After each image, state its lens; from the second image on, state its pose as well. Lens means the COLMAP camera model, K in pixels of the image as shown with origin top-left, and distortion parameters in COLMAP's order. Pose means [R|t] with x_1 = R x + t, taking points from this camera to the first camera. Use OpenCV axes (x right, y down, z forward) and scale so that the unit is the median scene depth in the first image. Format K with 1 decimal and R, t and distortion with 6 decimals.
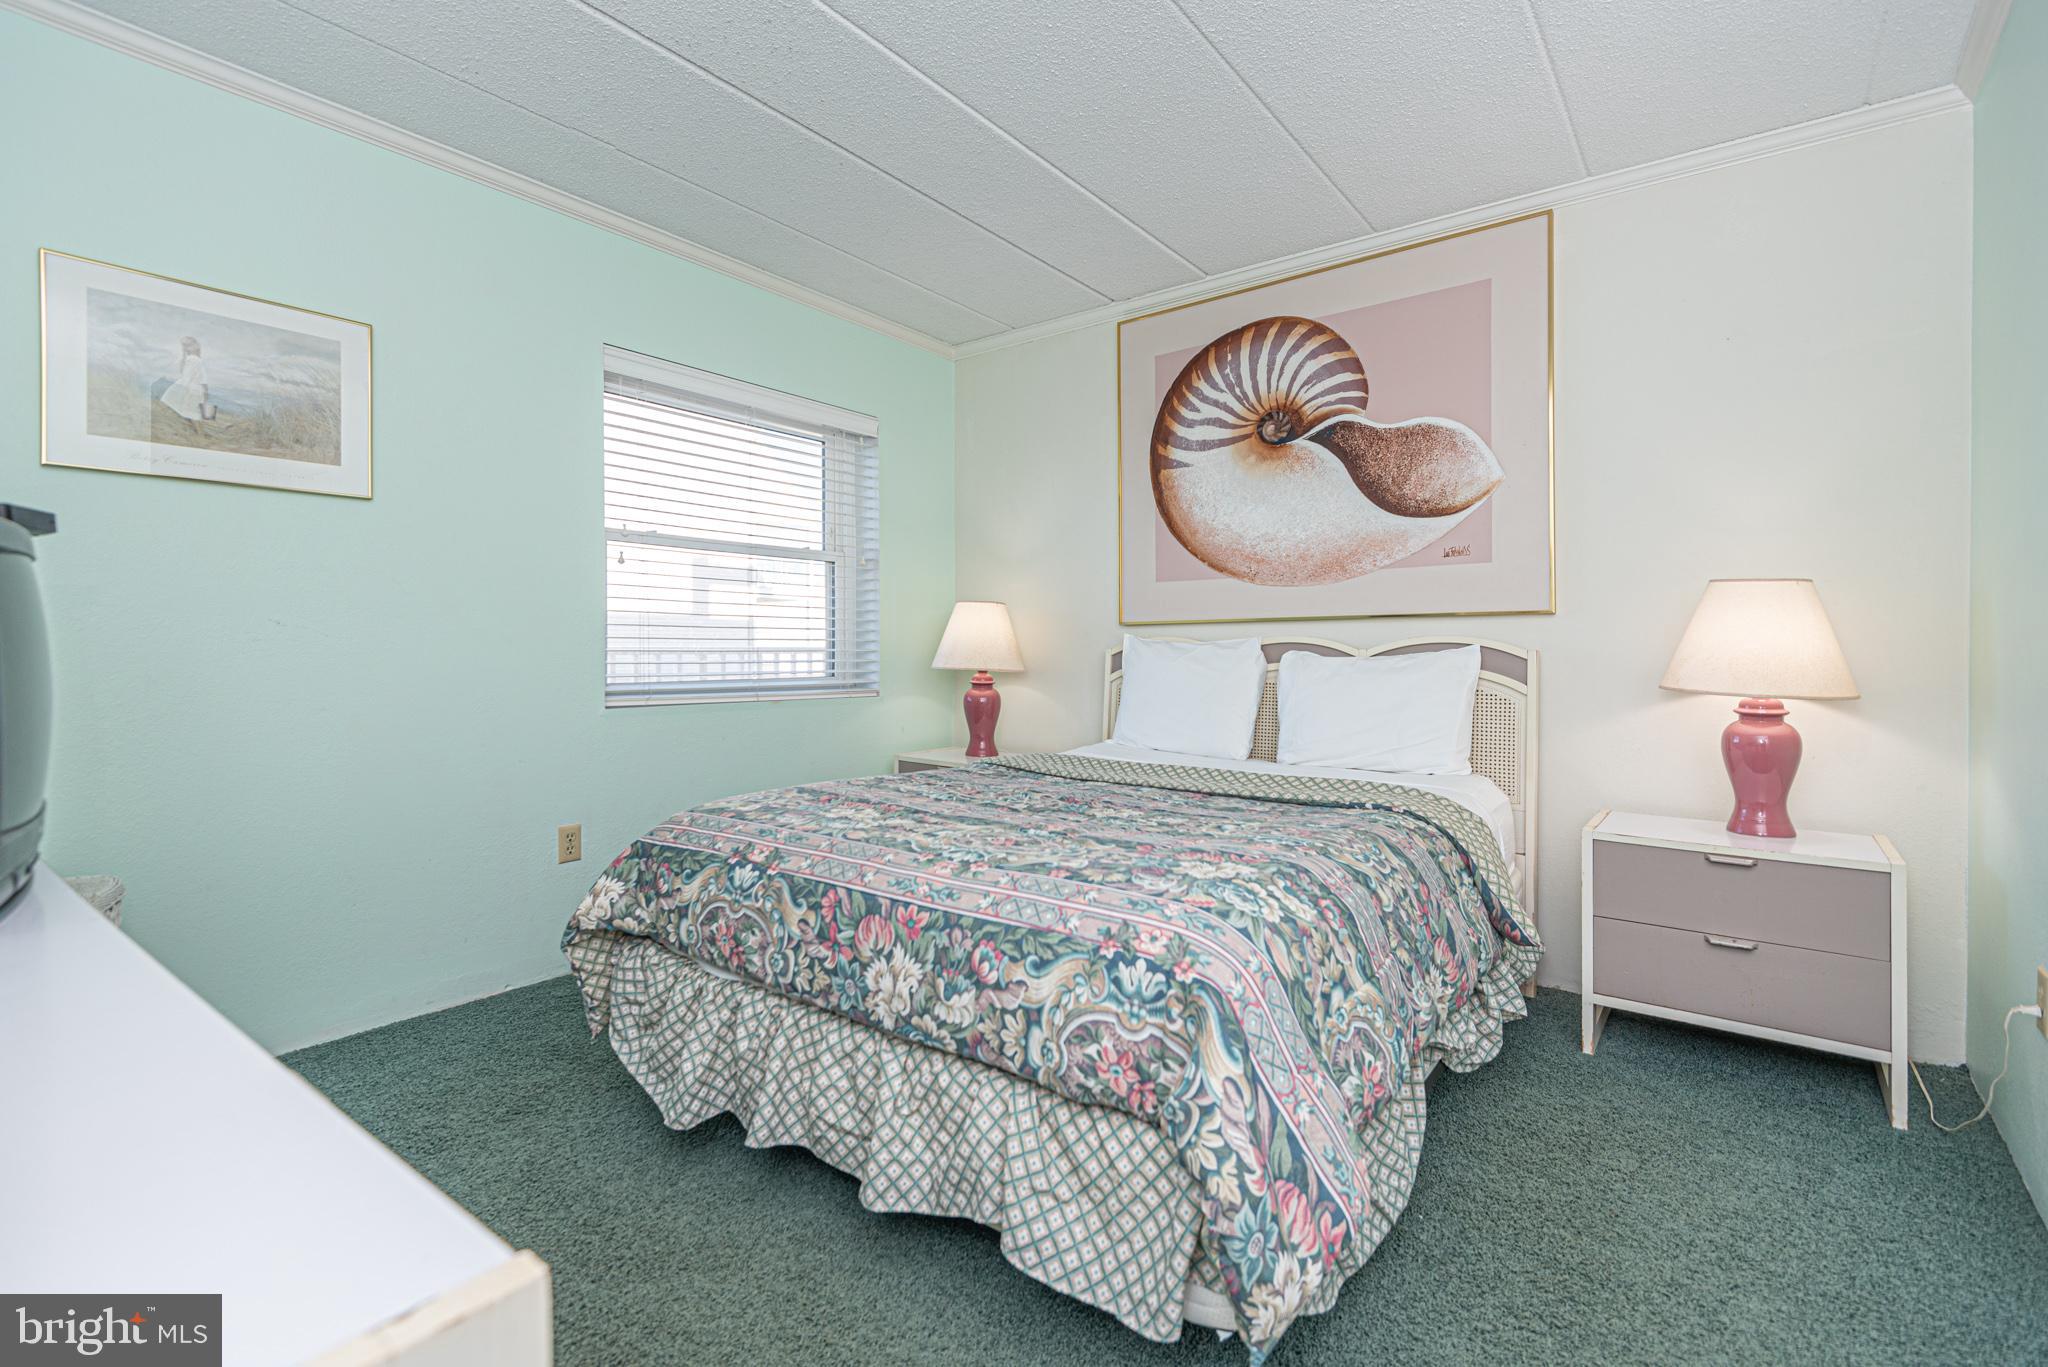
lens RADIAL K [[947.0, 0, 1014.7], [0, 947.0, 667.2], [0, 0, 1]] dist [0.018465, -0.011379]
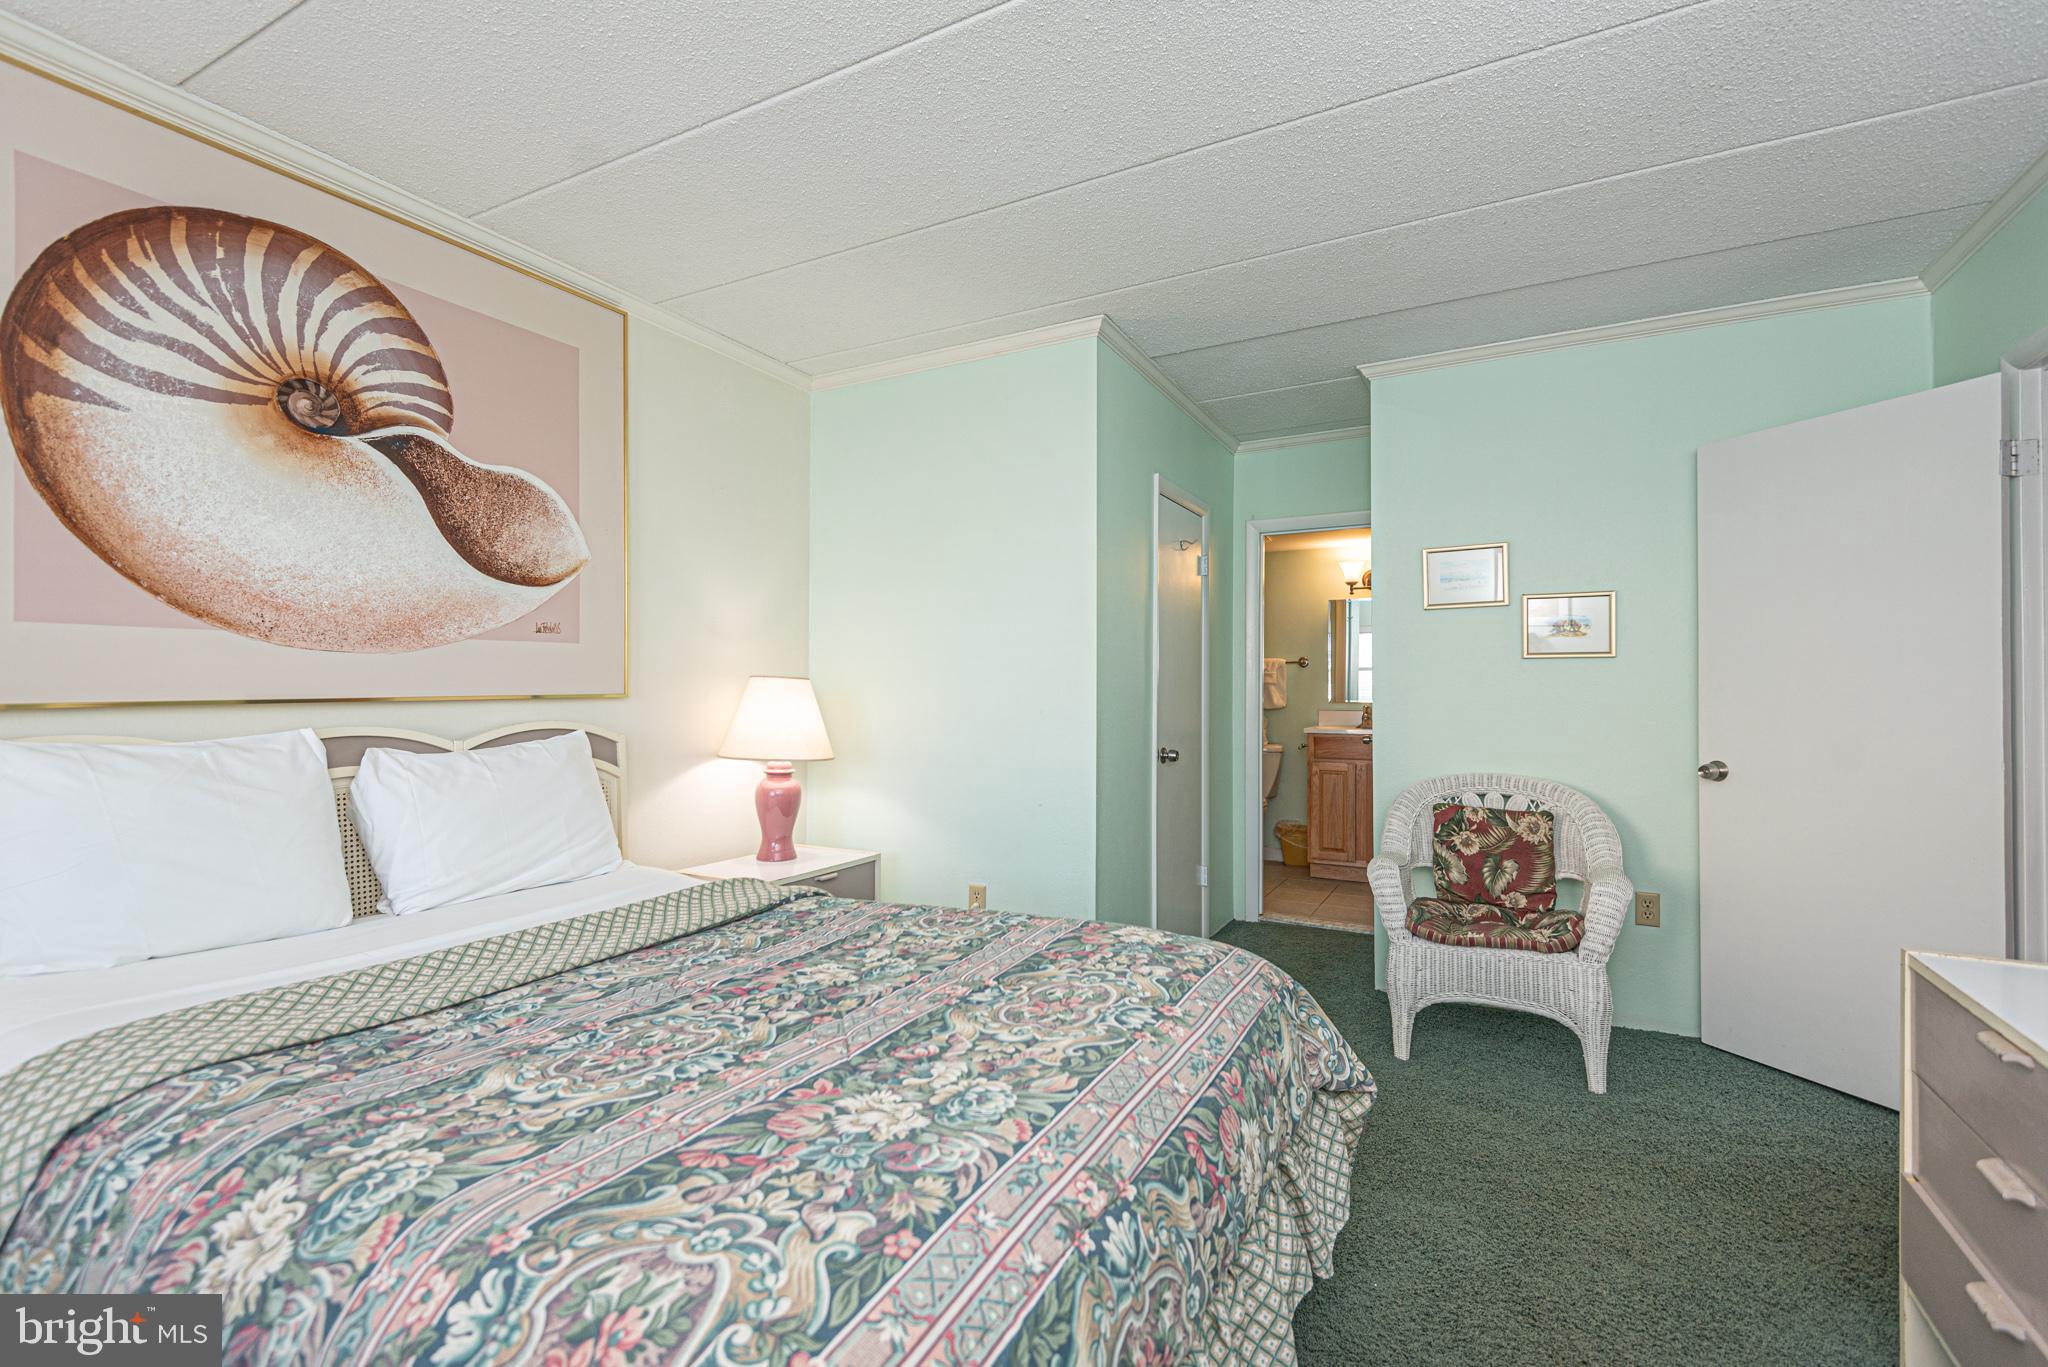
lens RADIAL K [[947.0, 0, 1010.8], [0, 947.0, 685.5], [0, 0, 1]] dist [0.018465, -0.011379]
pose [[-0.181658, 0.002244, 0.983359, -0.478804], [0.018557, 0.999827, 0.001147, -0.056118], [-0.983187, 0.018457, -0.181668, 0.689240]]
